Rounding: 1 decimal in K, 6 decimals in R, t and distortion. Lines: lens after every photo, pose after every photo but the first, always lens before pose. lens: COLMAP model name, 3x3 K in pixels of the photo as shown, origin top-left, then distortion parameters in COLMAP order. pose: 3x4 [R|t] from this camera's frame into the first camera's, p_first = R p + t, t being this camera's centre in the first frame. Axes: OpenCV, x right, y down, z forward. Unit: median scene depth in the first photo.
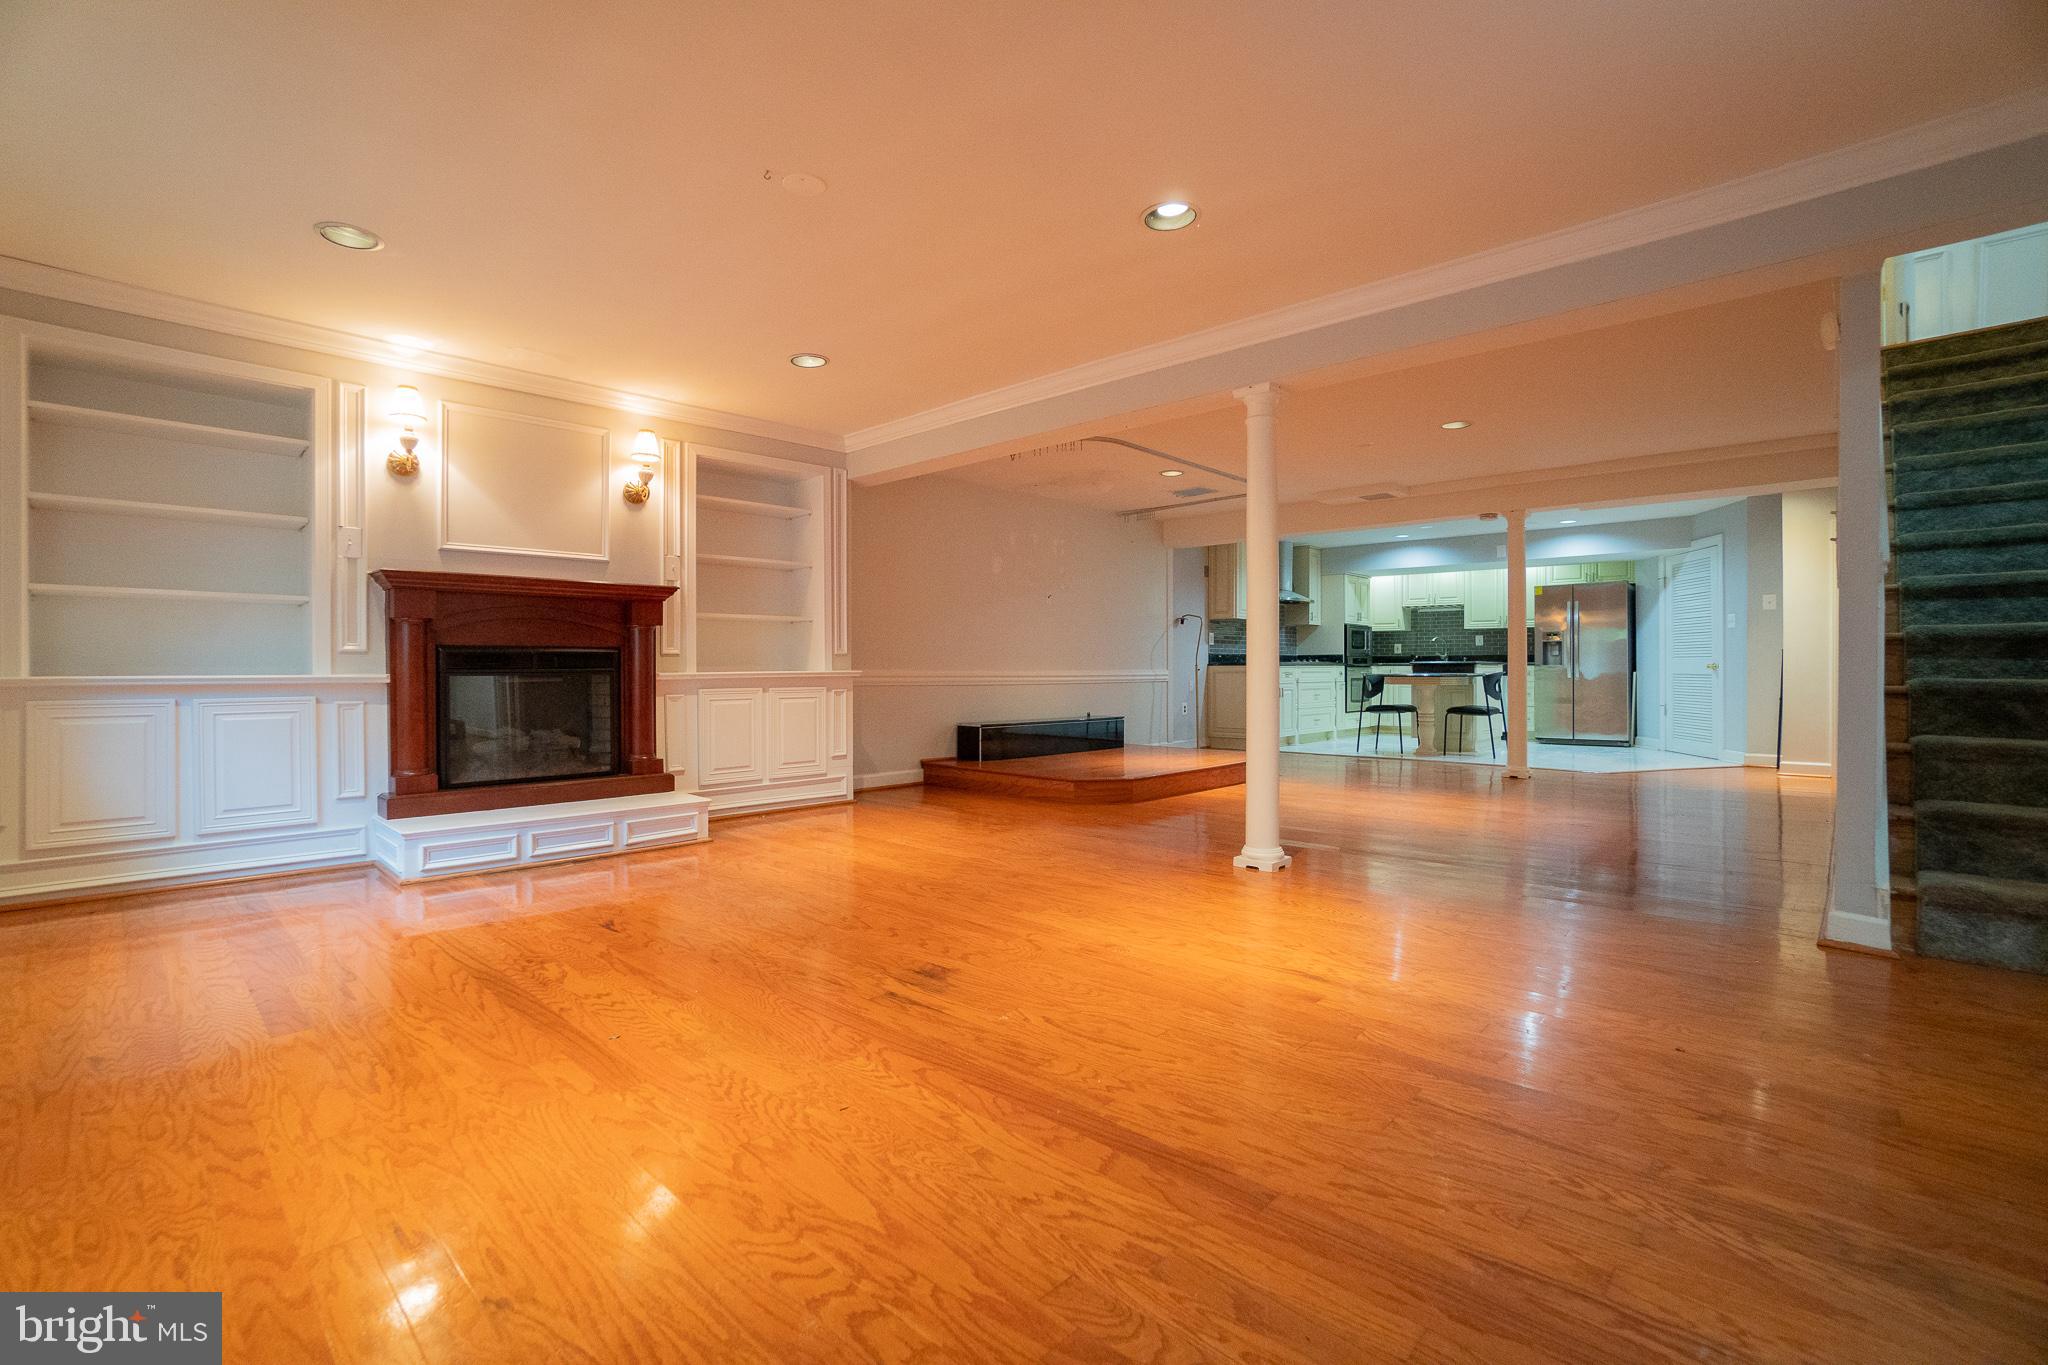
lens RADIAL K [[901.9, 0, 1012.9], [0, 901.9, 673.4], [0, 0, 1]] dist [-0.061348, 0.021316]
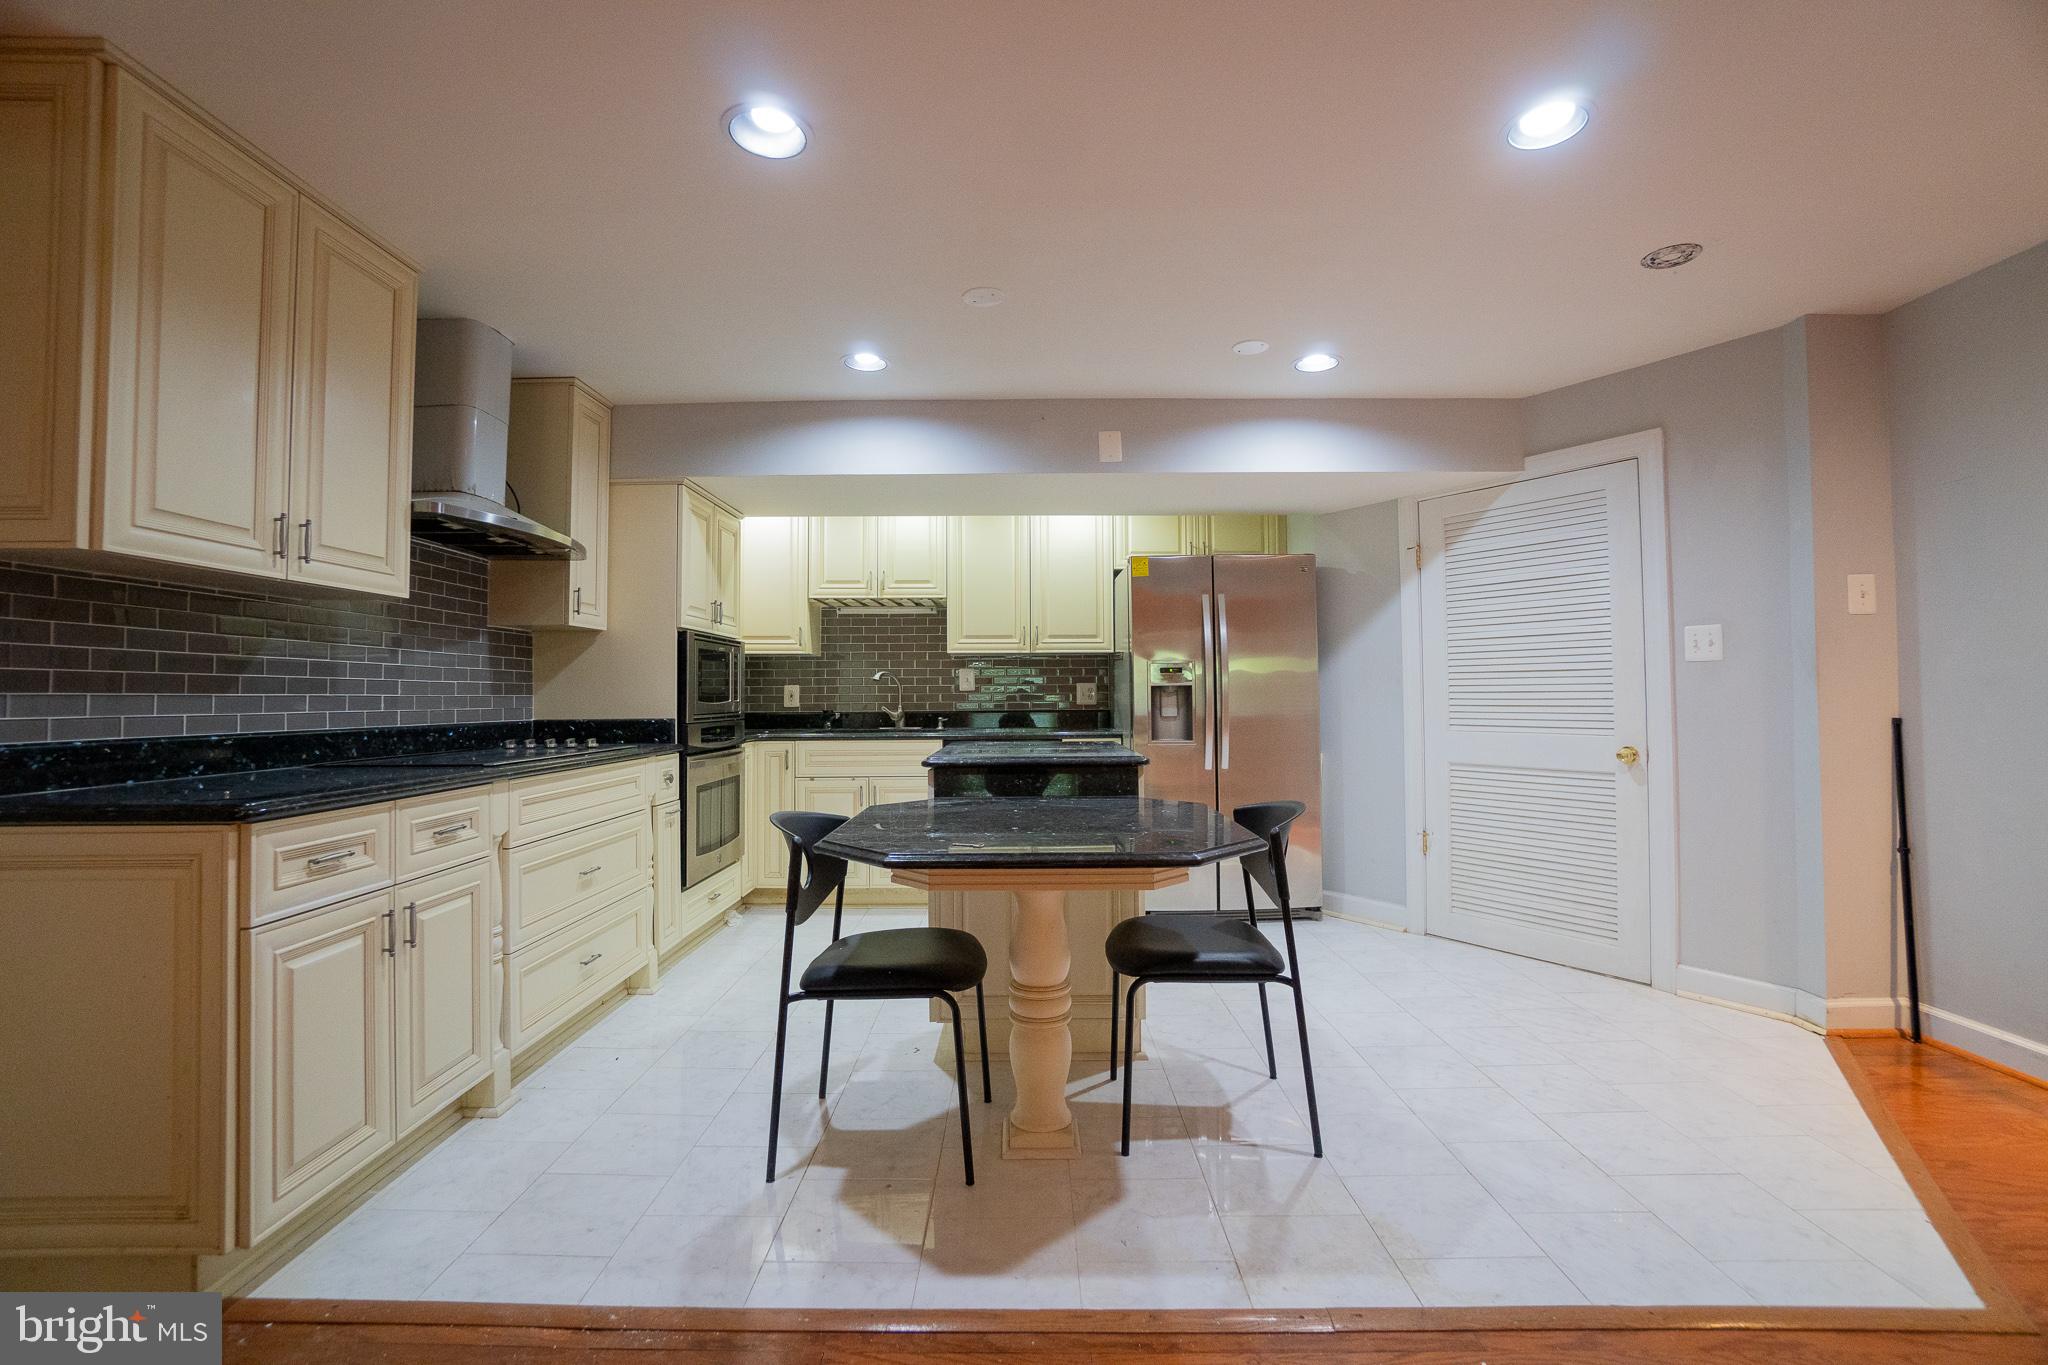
lens RADIAL K [[901.9, 0, 1012.9], [0, 901.9, 673.4], [0, 0, 1]] dist [-0.061348, 0.021316]
pose [[0.734260, 0.013359, 0.678737, 0.230012], [0.009437, 0.999509, -0.029881, -0.026664], [-0.678803, 0.028345, 0.733773, 0.655135]]
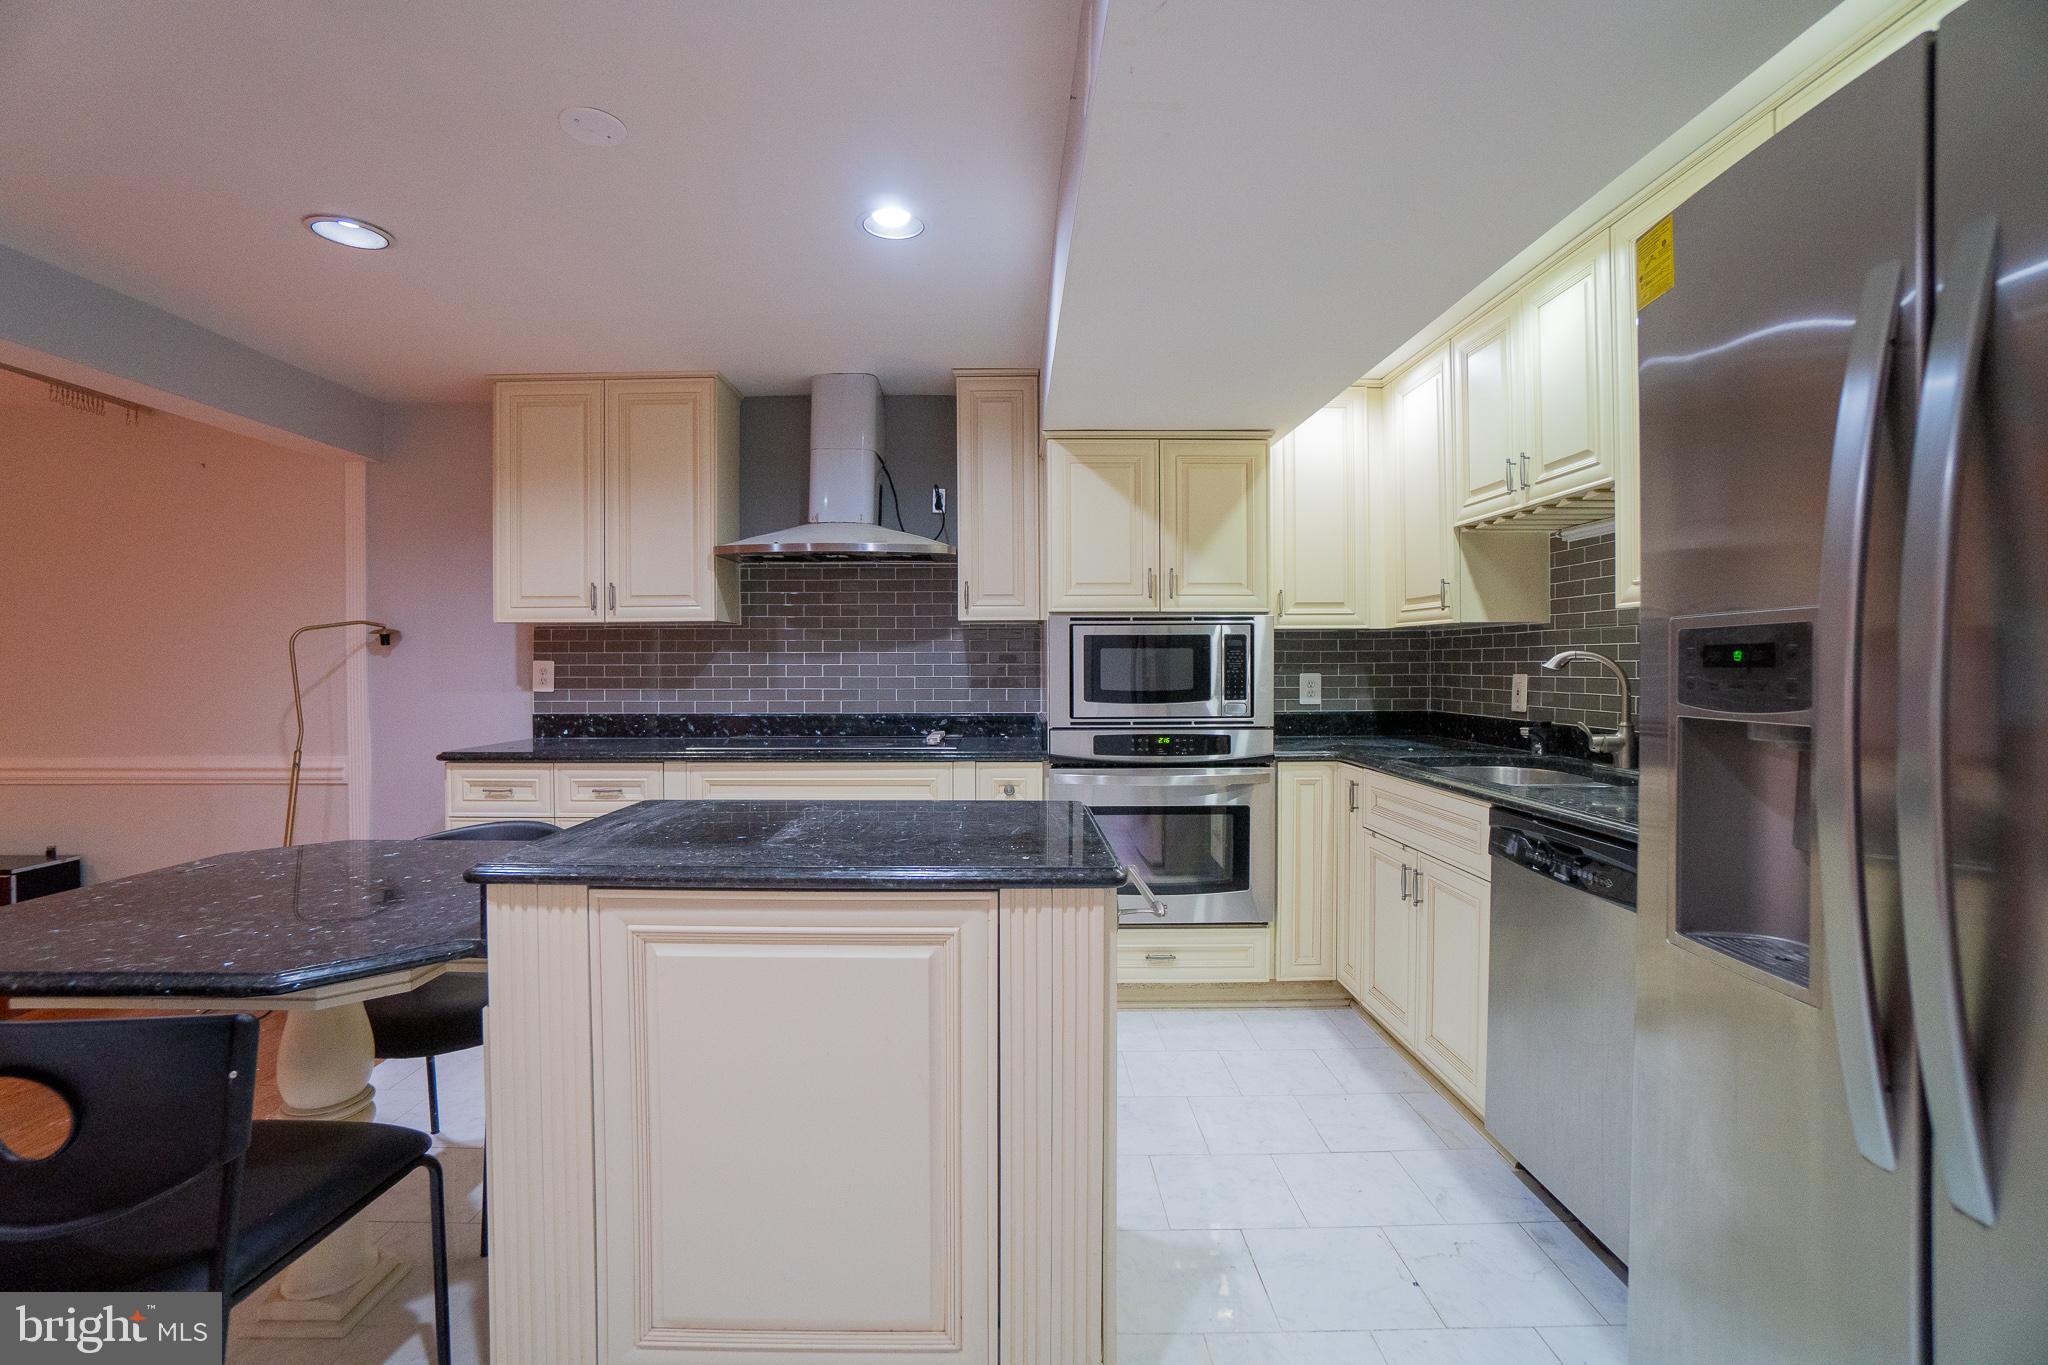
lens RADIAL K [[901.9, 0, 1012.9], [0, 901.9, 673.4], [0, 0, 1]] dist [-0.061348, 0.021316]
pose [[0.687487, 0.004016, -0.726185, 0.561039], [-0.001830, 0.999991, 0.003799, -0.036893], [0.726194, -0.001283, 0.687488, 0.784500]]
